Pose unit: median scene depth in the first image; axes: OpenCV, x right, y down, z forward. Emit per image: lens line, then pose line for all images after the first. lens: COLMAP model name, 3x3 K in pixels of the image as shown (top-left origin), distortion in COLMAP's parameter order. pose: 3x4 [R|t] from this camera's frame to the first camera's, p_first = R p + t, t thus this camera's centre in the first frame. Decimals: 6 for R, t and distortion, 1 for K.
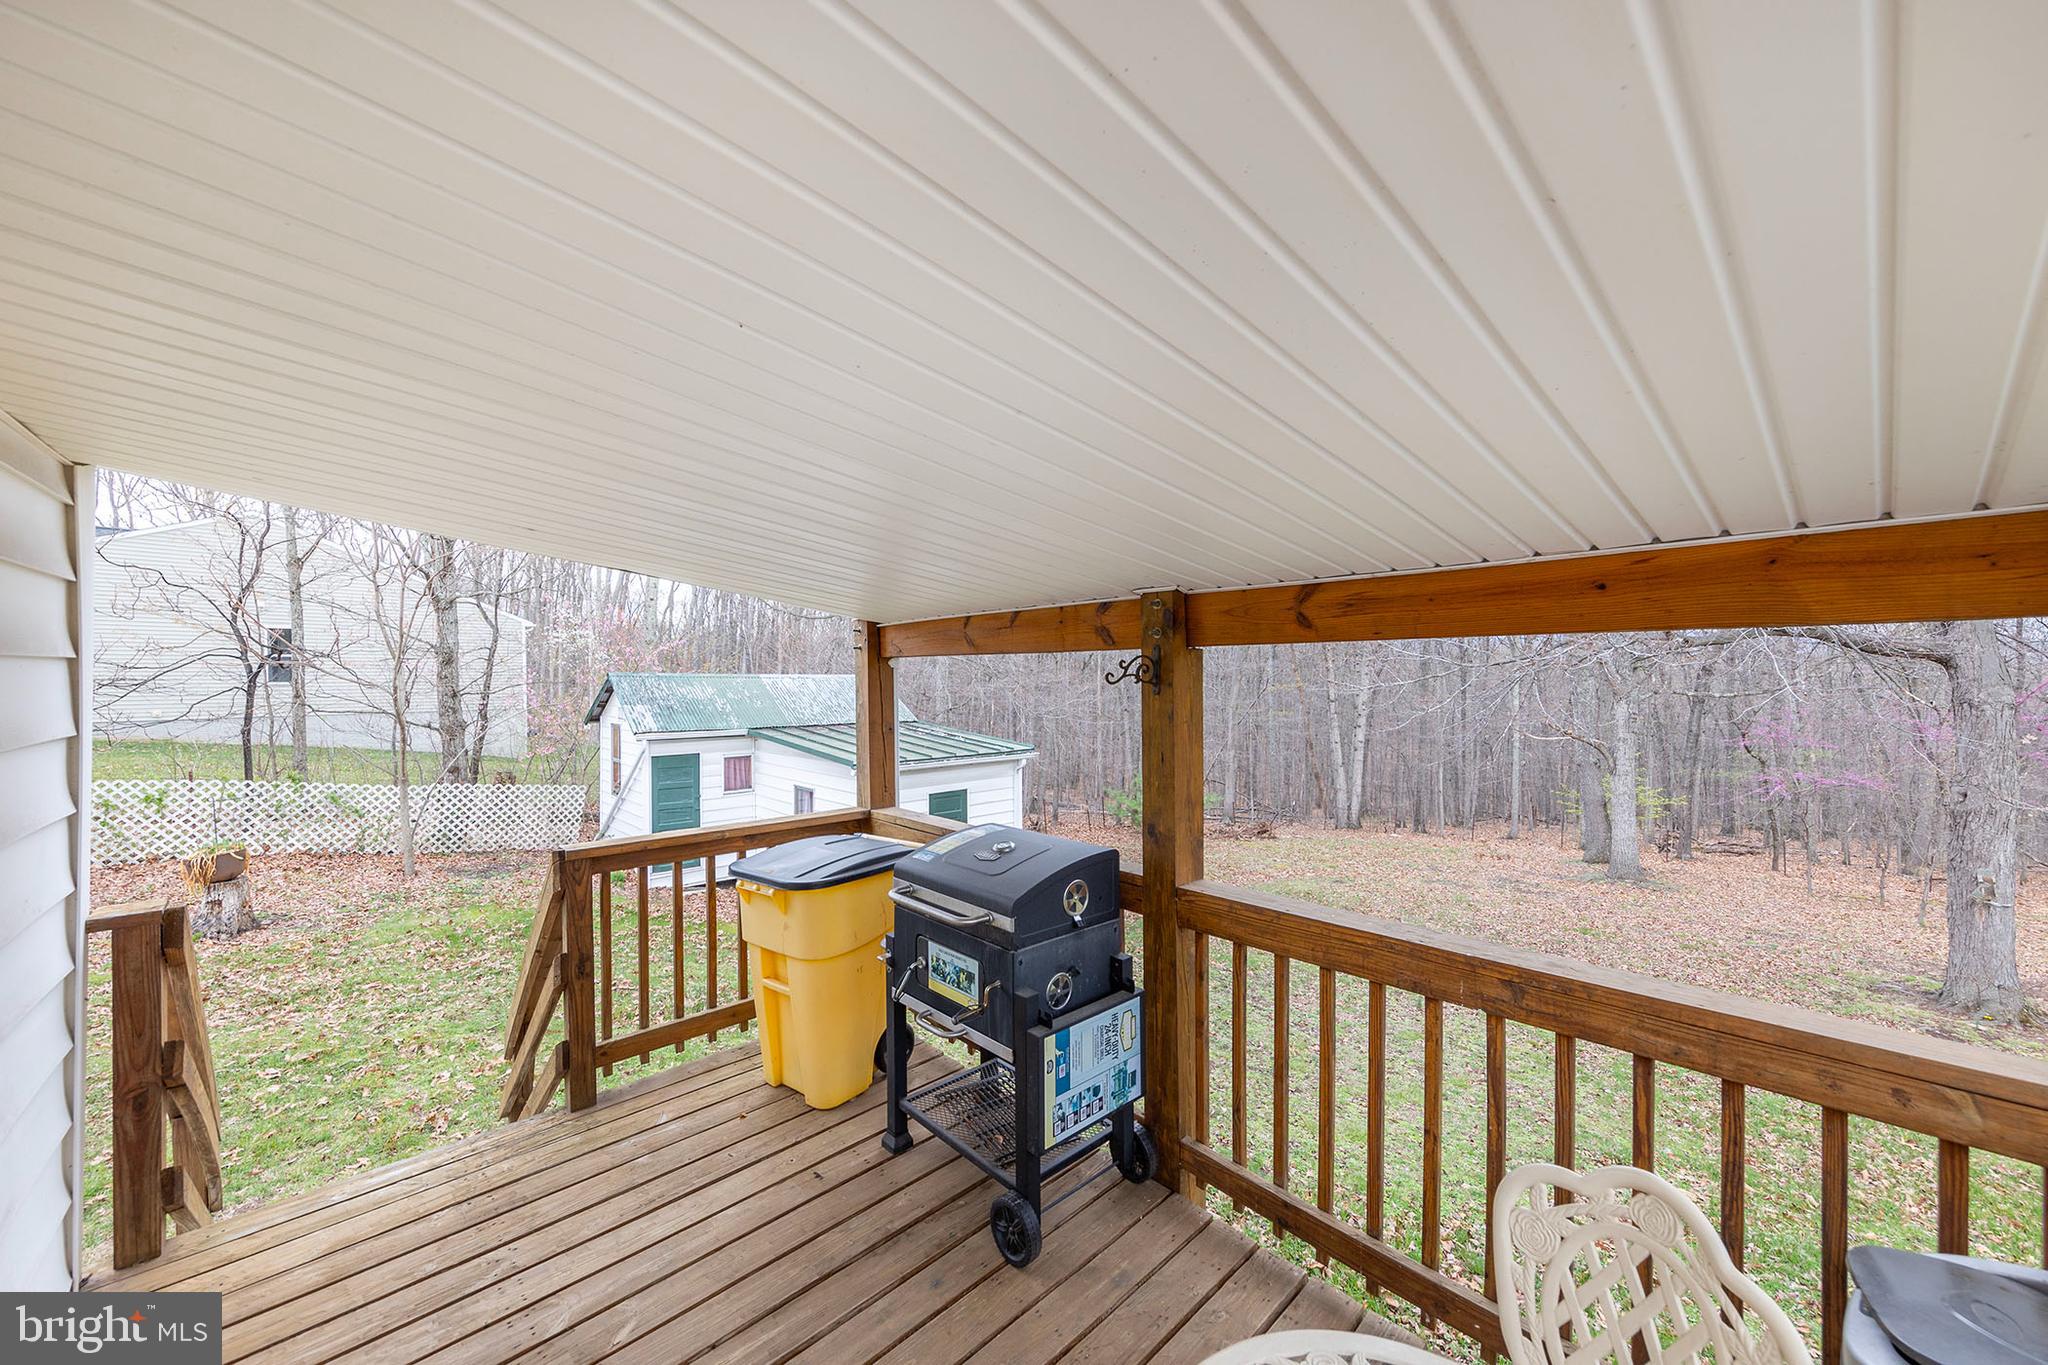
lens RADIAL K [[761.5, 0, 1026.2], [0, 761.5, 691.9], [0, 0, 1]] dist [0.007988, 0.000002]
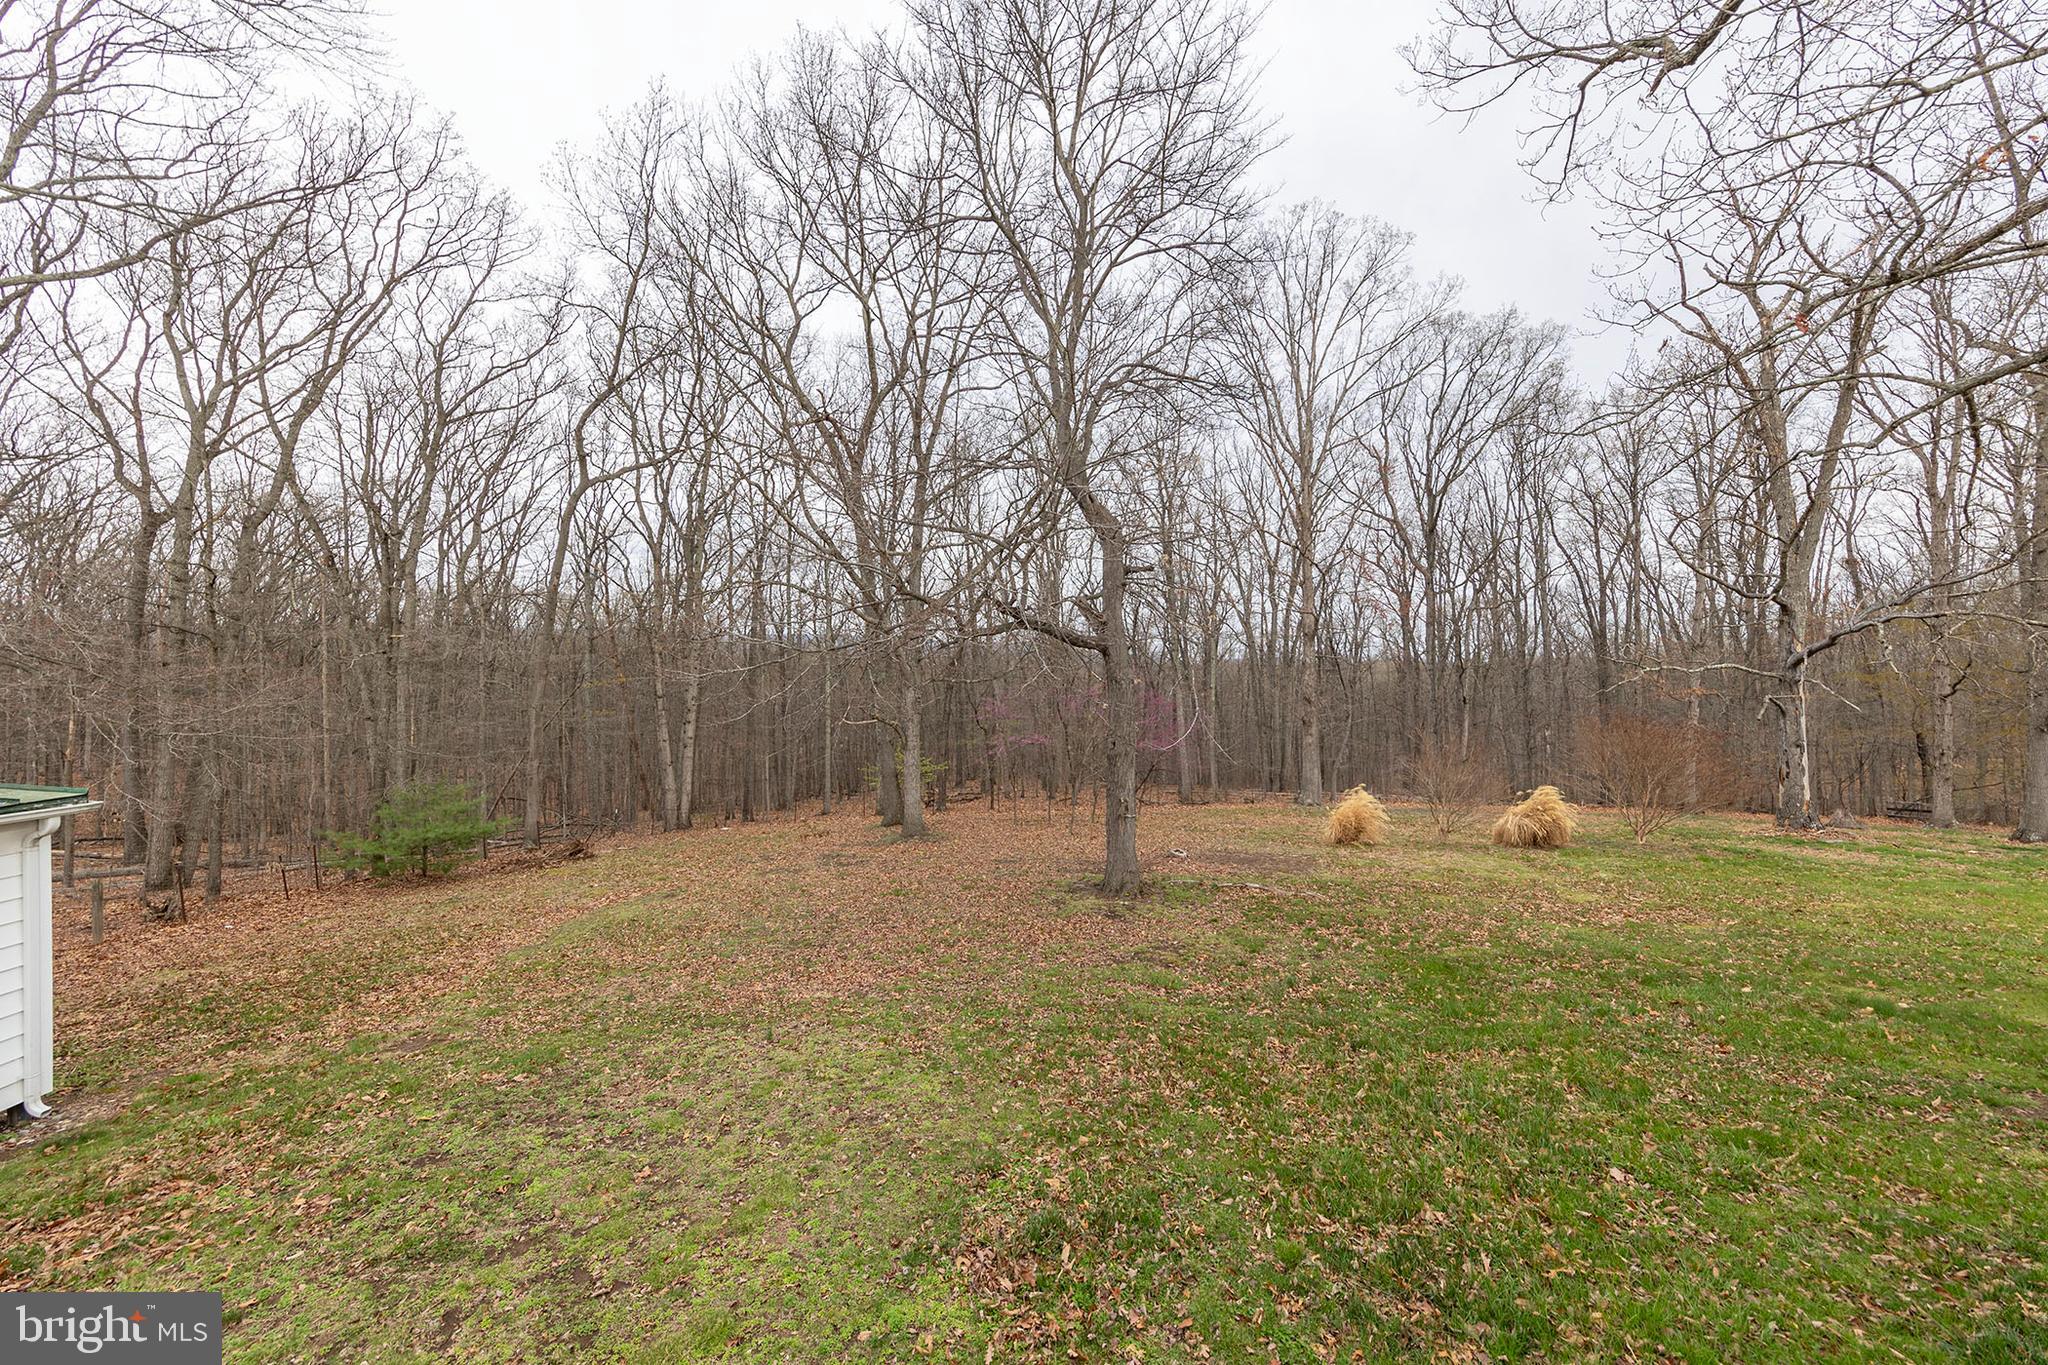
lens RADIAL K [[731.0, 0, 1027.4], [0, 731.0, 662.1], [0, 0, 1]] dist [0.010502, 0.000108]
pose [[0.661251, 0.005347, 0.750145, 0.042483], [0.022858, 0.999367, -0.027273, 0.007928], [-0.749816, 0.035181, 0.660710, 0.113952]]
